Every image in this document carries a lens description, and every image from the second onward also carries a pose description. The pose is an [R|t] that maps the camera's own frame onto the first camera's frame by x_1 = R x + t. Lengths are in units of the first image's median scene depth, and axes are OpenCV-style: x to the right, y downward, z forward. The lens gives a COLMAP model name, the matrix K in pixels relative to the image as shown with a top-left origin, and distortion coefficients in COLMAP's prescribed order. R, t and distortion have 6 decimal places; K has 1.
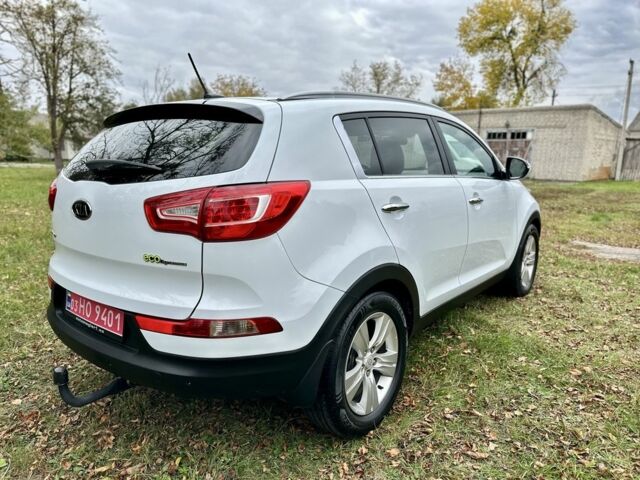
lens RADIAL K [[636.3, 0, 361.6], [0, 636.3, 229.8], [0, 0, 1]] dist [0.161936, -0.319153]
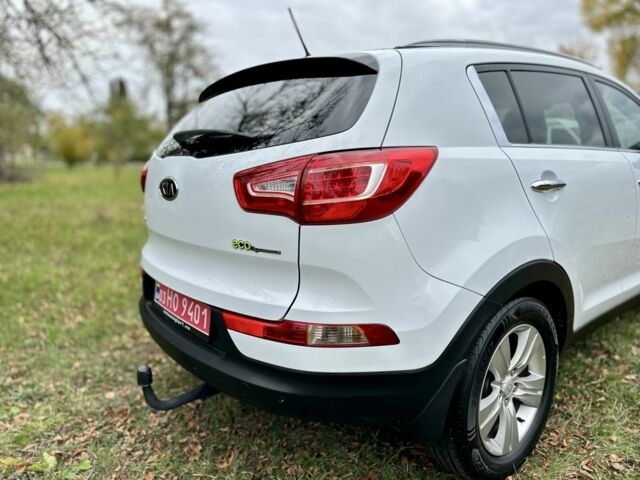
lens RADIAL K [[601.7, 0, 320.0], [0, 601.7, 240.0], [0, 0, 1]] dist [0.010948, 0.001581]
pose [[0.977811, 0.019247, -0.208602, -0.059437], [-0.016497, 0.999753, 0.014916, 0.022672], [0.208837, -0.011144, 0.977887, 0.244454]]
